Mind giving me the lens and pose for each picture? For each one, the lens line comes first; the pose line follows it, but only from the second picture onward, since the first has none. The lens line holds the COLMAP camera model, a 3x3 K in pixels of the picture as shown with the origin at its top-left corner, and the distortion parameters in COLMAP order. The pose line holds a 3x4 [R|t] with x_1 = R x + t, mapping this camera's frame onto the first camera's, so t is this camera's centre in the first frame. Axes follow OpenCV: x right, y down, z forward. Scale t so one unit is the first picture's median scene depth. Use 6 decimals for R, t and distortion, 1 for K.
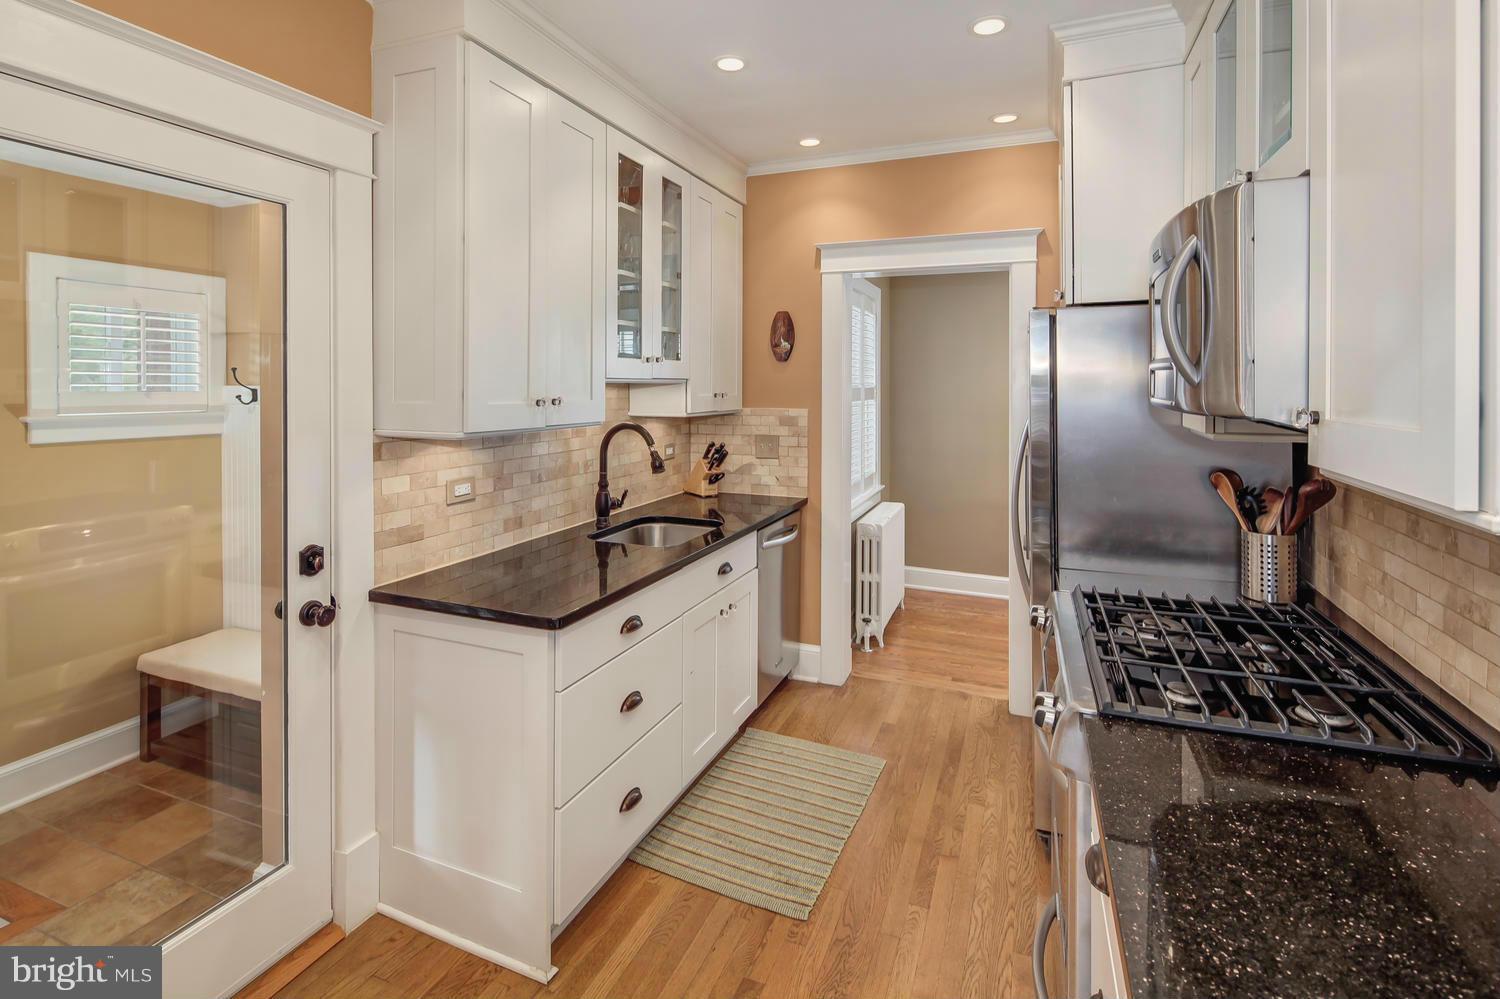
lens RADIAL K [[747.6, 0, 754.0], [0, 747.6, 392.1], [0, 0, 1]] dist [0.007601, -0.005827]
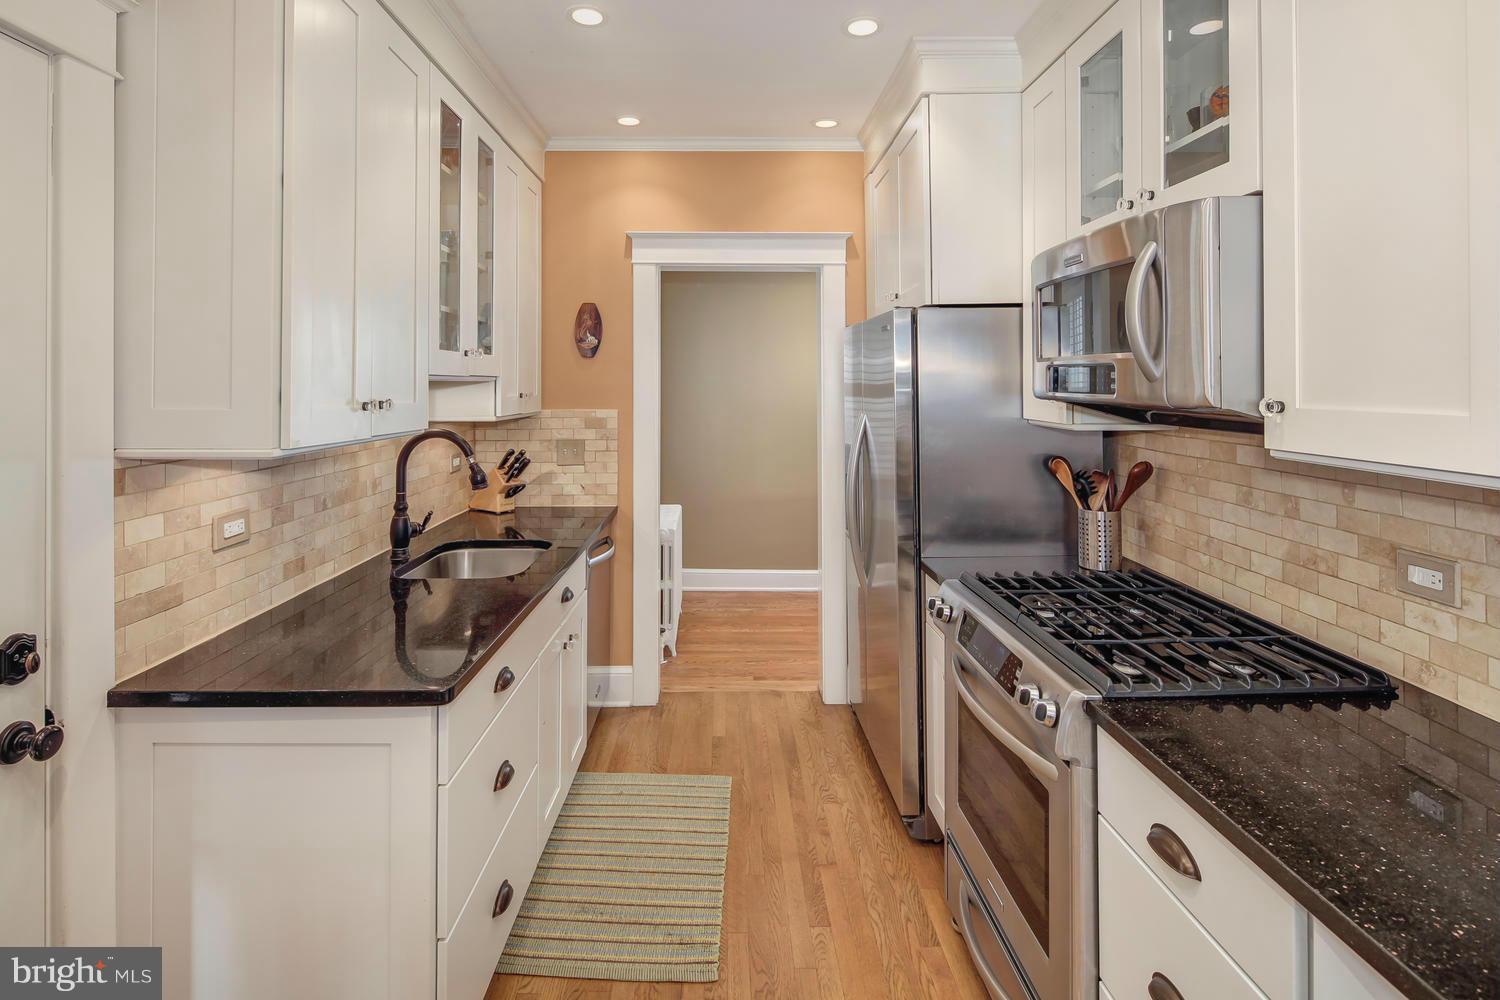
lens RADIAL K [[747.6, 0, 756.7], [0, 747.6, 381.7], [0, 0, 1]] dist [0.007601, -0.005827]
pose [[0.917397, -0.001884, 0.397969, -0.175560], [0.007500, 0.999893, -0.012556, 0.001436], [-0.397902, 0.014504, 0.917313, 0.108843]]
